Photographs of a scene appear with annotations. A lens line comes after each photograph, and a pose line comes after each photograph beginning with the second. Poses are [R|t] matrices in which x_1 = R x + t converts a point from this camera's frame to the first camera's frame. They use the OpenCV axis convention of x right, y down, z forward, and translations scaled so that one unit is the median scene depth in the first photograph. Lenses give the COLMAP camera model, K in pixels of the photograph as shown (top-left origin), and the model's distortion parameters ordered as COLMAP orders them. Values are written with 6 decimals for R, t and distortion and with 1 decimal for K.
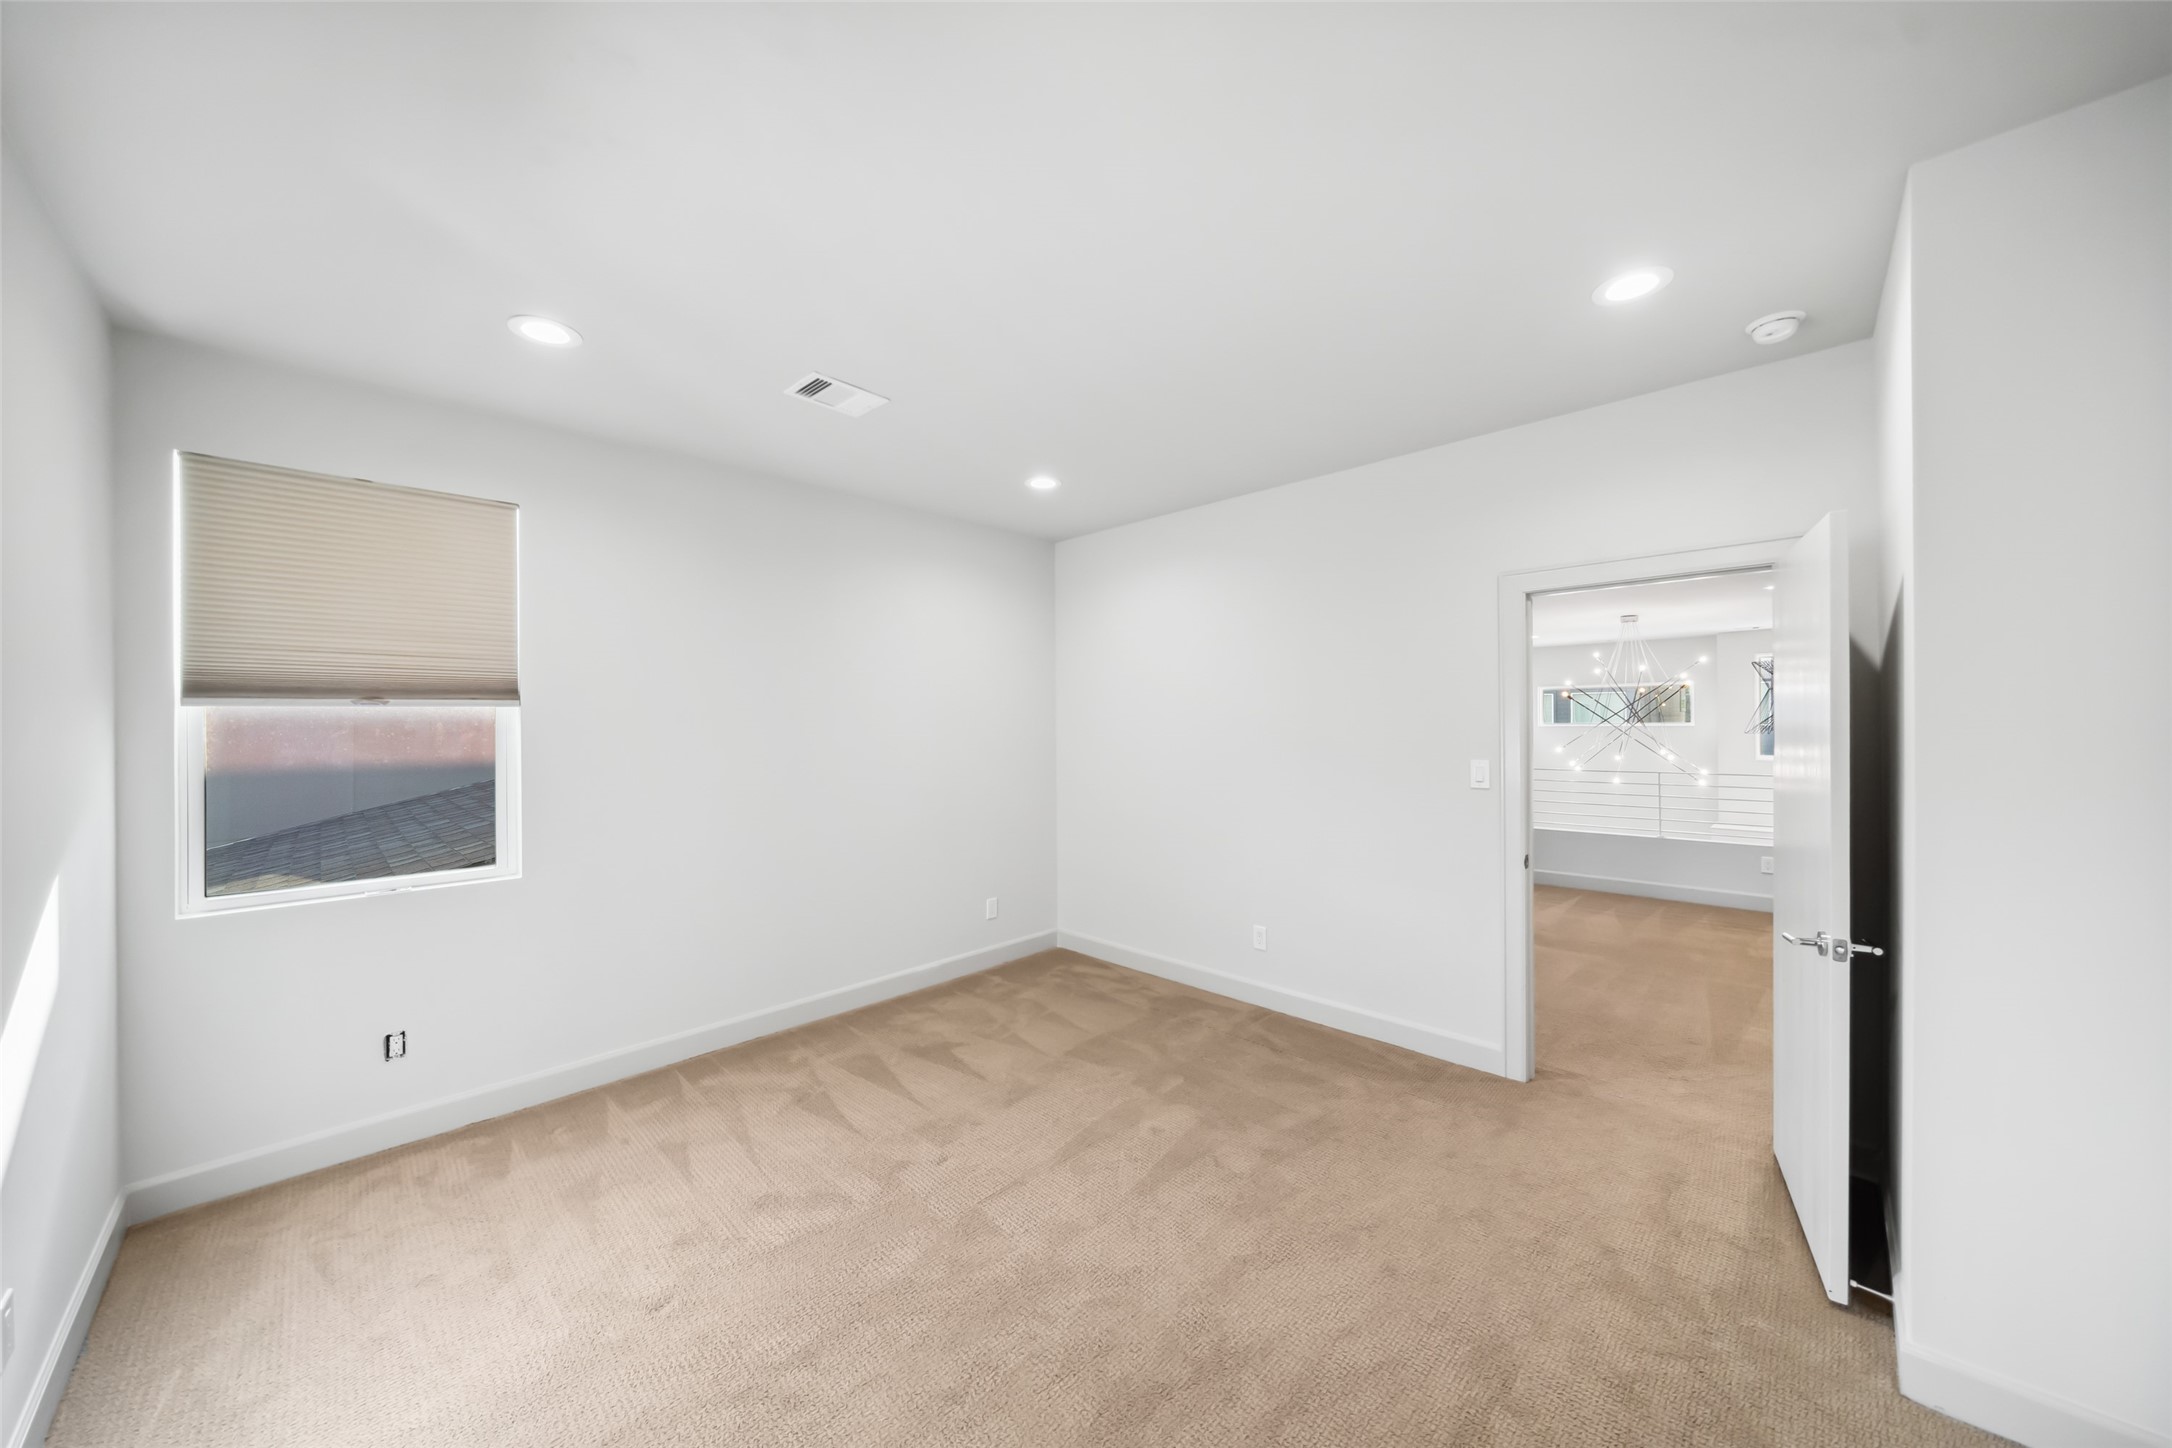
lens RADIAL K [[747.9, 0, 1090.4], [0, 747.9, 728.0], [0, 0, 1]] dist [-0.001668, 0.000085]
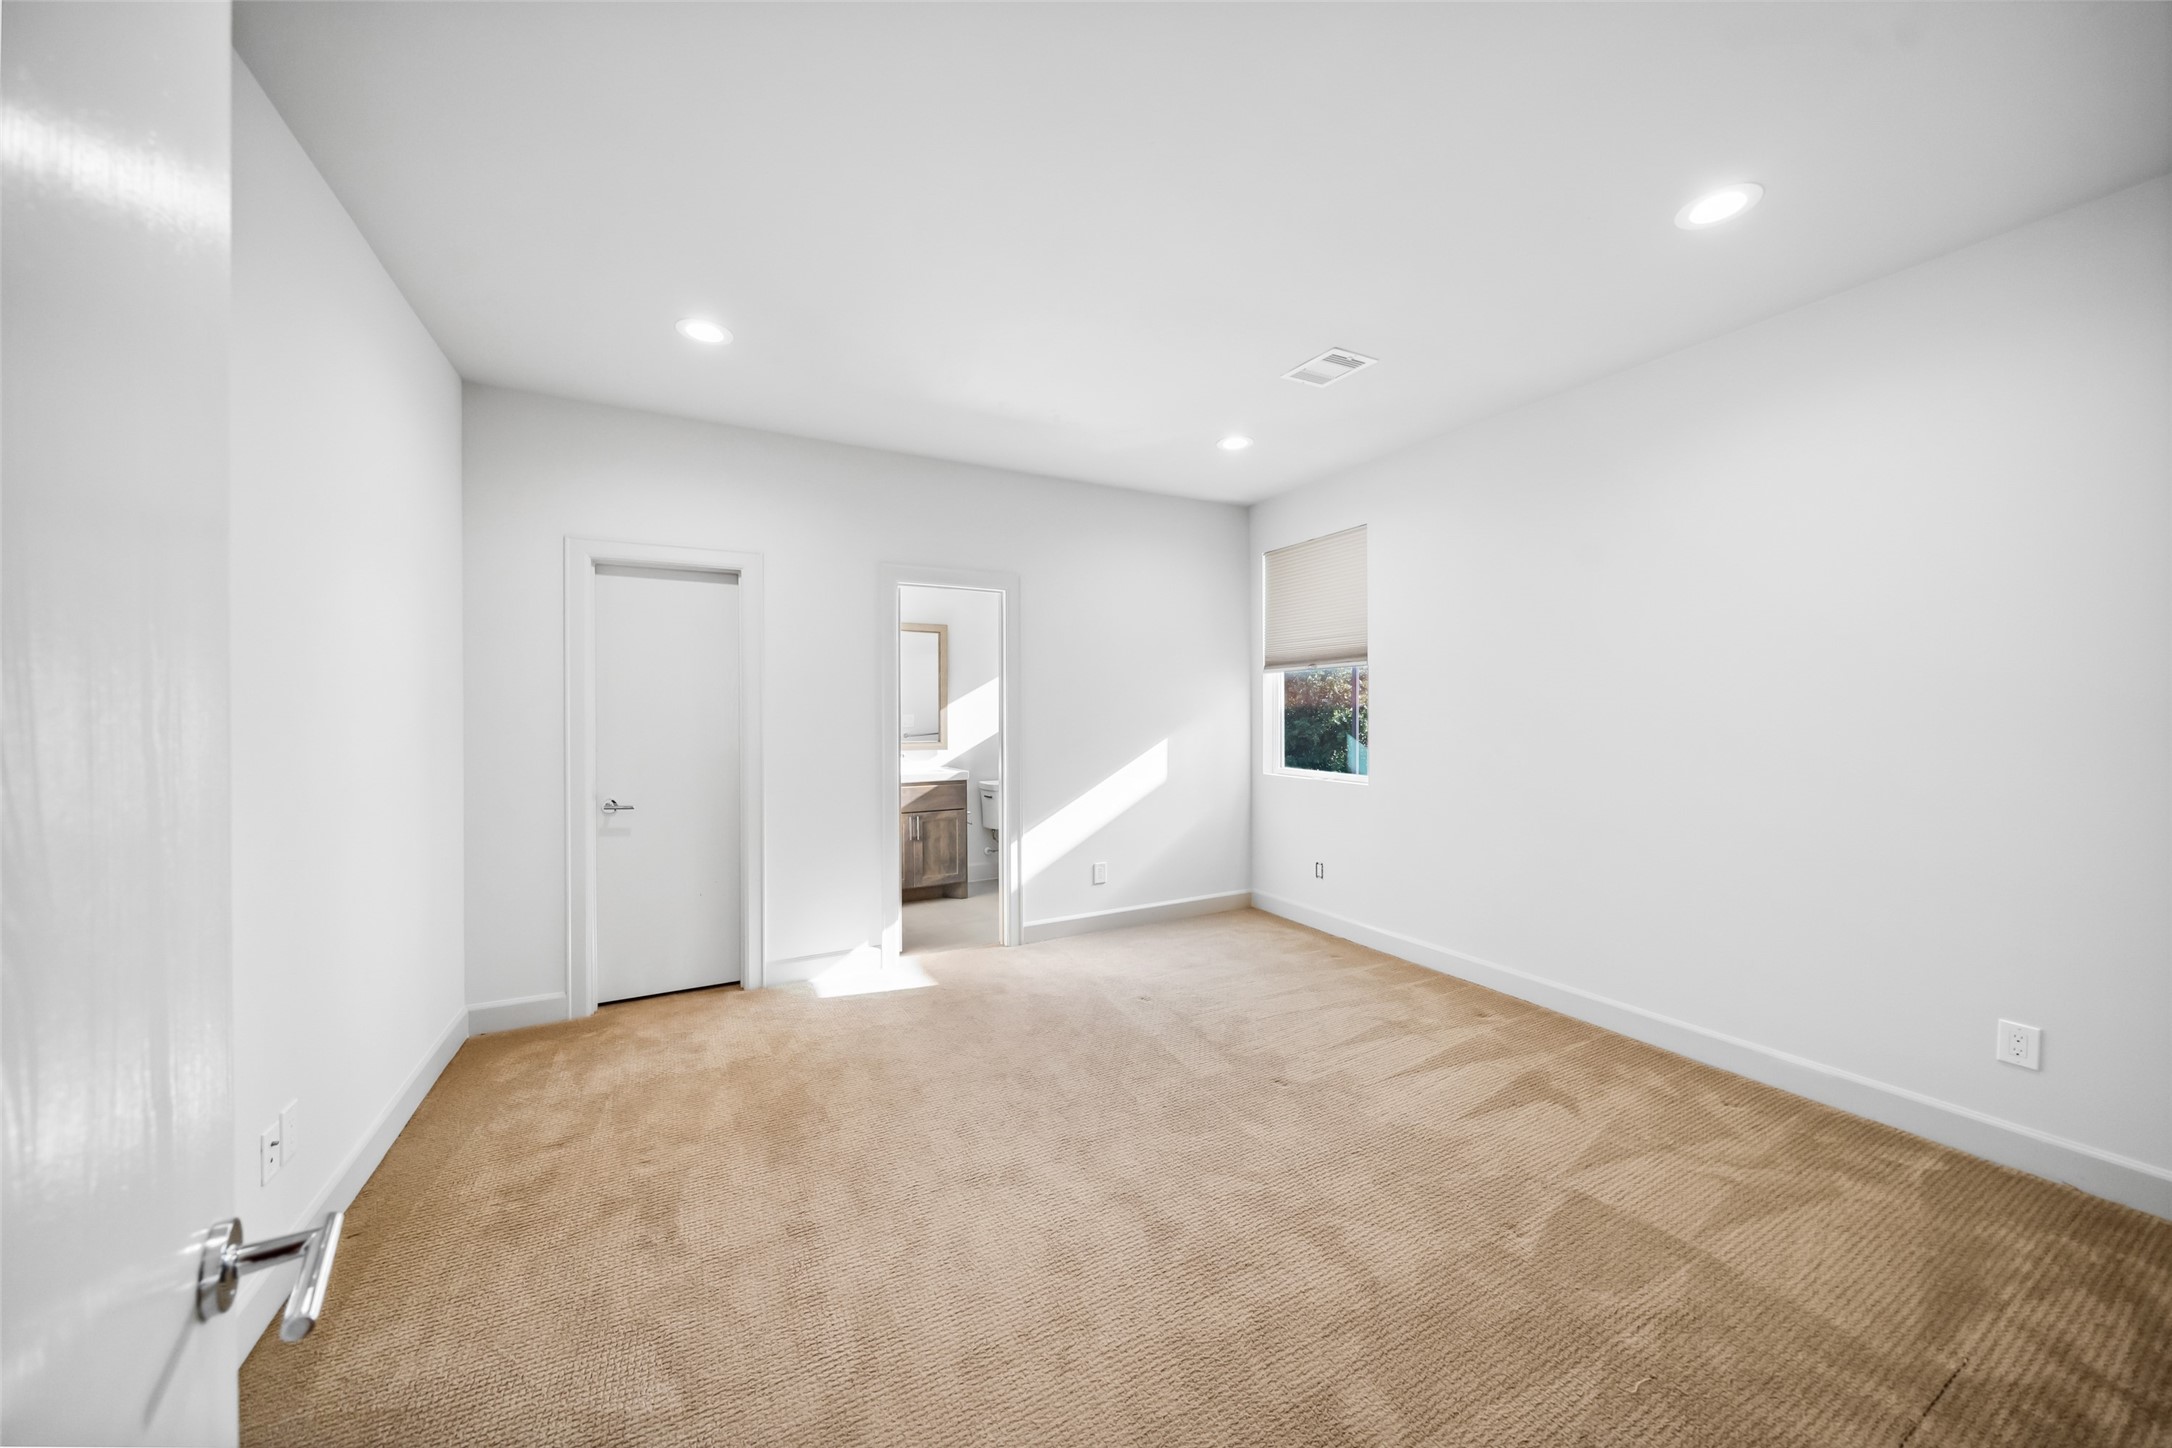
lens RADIAL K [[747.9, 0, 1094.8], [0, 747.9, 712.2], [0, 0, 1]] dist [-0.001668, 0.000085]
pose [[-0.293968, 0.010916, -0.955753, 0.707304], [0.000927, 0.999938, 0.011136, 0.041278], [0.955815, 0.002388, -0.293960, 0.859985]]
